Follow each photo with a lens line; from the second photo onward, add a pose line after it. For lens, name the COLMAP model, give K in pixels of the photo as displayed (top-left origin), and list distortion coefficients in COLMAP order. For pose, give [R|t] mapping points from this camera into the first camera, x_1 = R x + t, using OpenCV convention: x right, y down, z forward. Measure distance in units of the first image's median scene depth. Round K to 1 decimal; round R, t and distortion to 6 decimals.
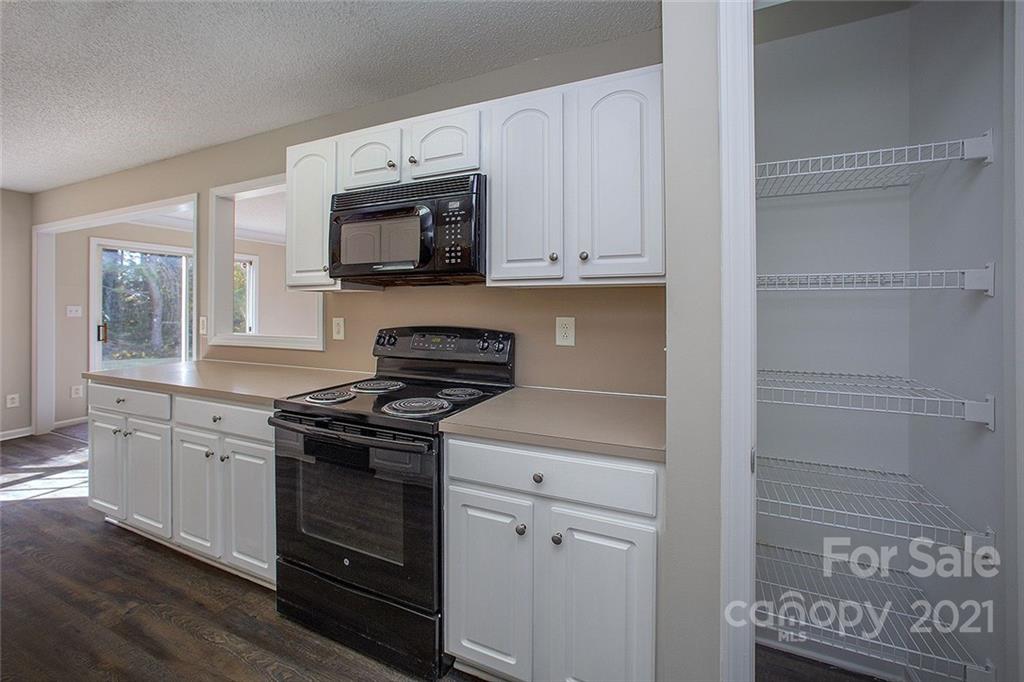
lens RADIAL K [[407.9, 0, 510.0], [0, 407.9, 308.9], [0, 0, 1]] dist [-0.019869, 0.006571]
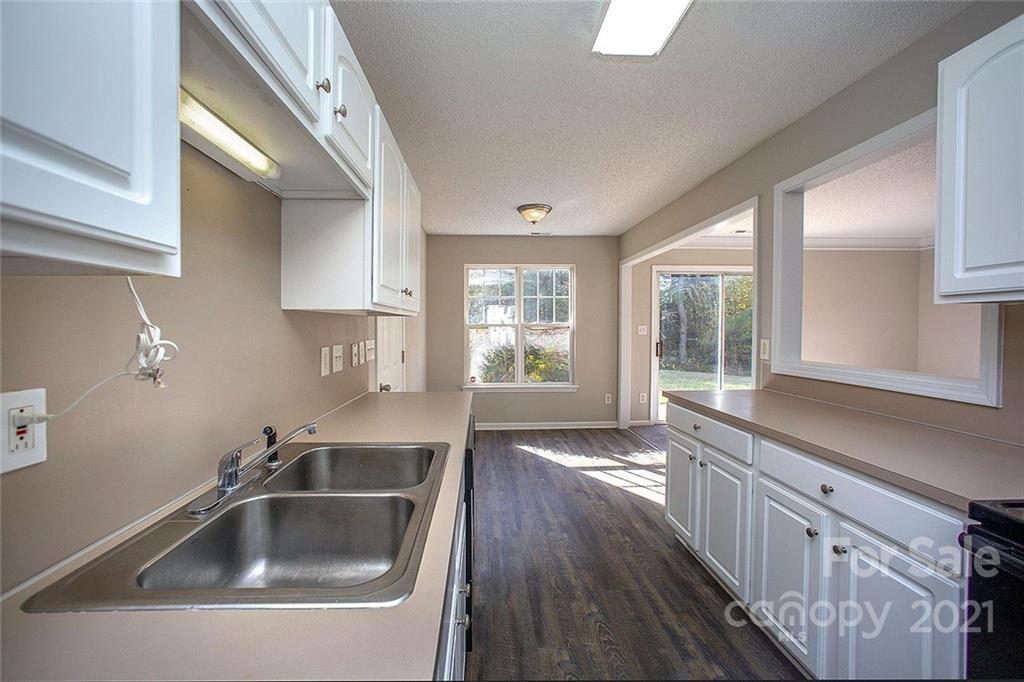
lens RADIAL K [[435.8, 0, 507.1], [0, 435.8, 334.2], [0, 0, 1]] dist [-0.000769, -0.000012]
pose [[0.455289, 0.017128, -0.890179, -0.192543], [-0.002578, 0.999836, 0.017920, -0.005694], [0.890340, -0.005864, 0.455258, 0.100156]]
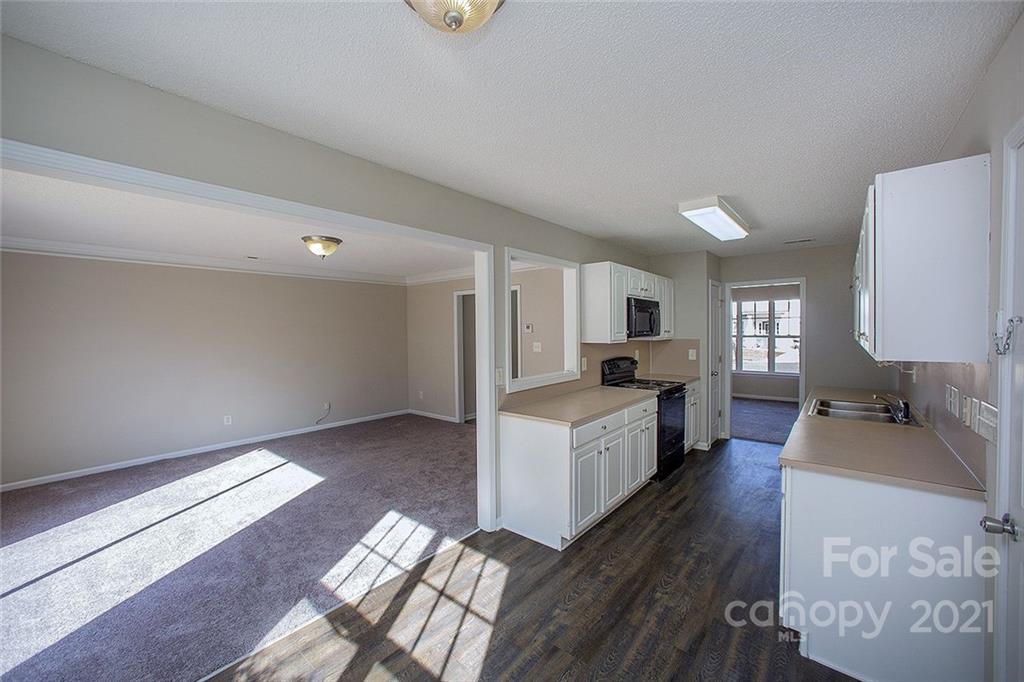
lens RADIAL K [[423.7, 0, 512.0], [0, 423.7, 341.0], [0, 0, 1]] dist [-0.000322, 0.000001]
pose [[0.247753, -0.030425, 0.968345, -1.826864], [-0.003666, 0.999470, 0.032341, -0.085239], [-0.968816, -0.011562, 0.247510, 0.711604]]
